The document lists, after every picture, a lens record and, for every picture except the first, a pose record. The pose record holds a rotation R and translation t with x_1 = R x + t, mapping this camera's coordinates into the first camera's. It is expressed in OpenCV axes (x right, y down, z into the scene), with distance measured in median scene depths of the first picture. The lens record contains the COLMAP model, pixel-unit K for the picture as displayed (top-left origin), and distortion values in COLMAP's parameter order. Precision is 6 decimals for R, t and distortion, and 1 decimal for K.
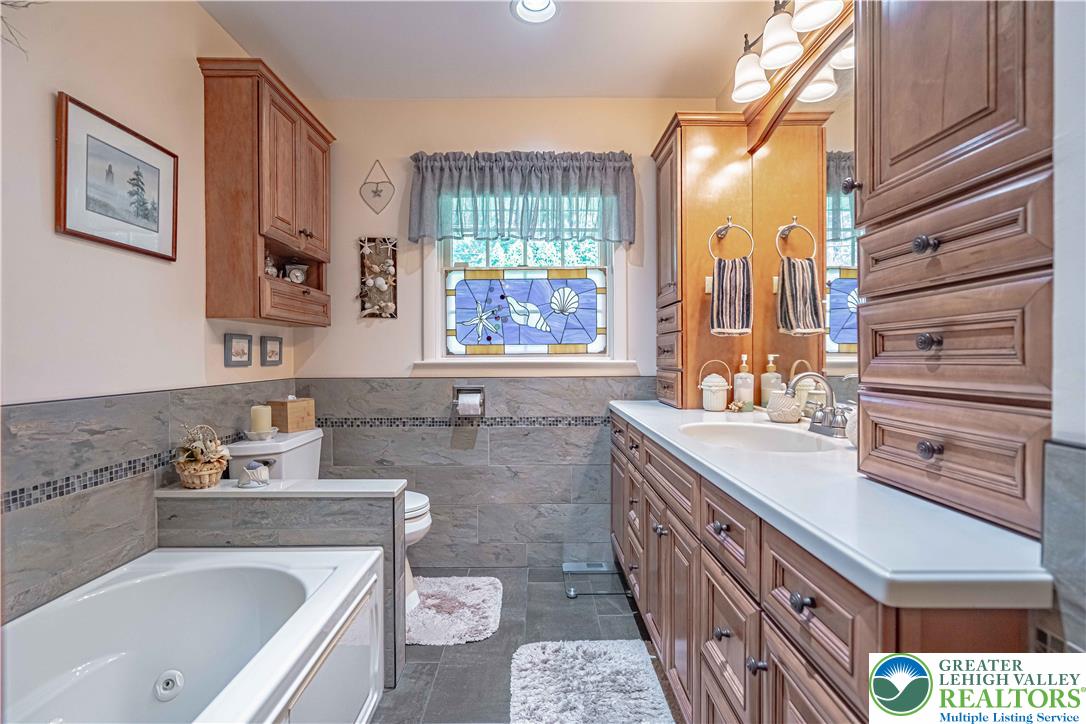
lens RADIAL K [[497.1, 0, 543.3], [0, 497.1, 359.4], [0, 0, 1]] dist [-0.005566, 0.001827]
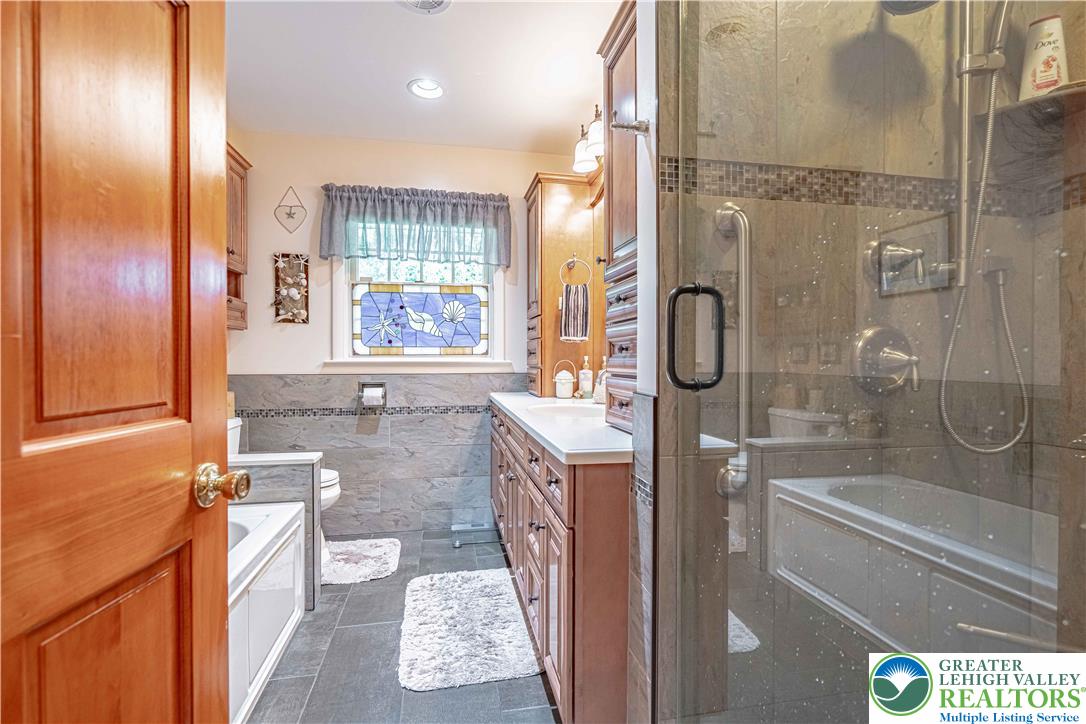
lens RADIAL K [[497.1, 0, 537.8], [0, 497.1, 363.3], [0, 0, 1]] dist [-0.005566, 0.001827]
pose [[0.984580, 0.003132, 0.174909, 0.039234], [-0.003873, 0.999985, 0.003895, 0.004911], [-0.174894, -0.004512, 0.984577, -0.296300]]
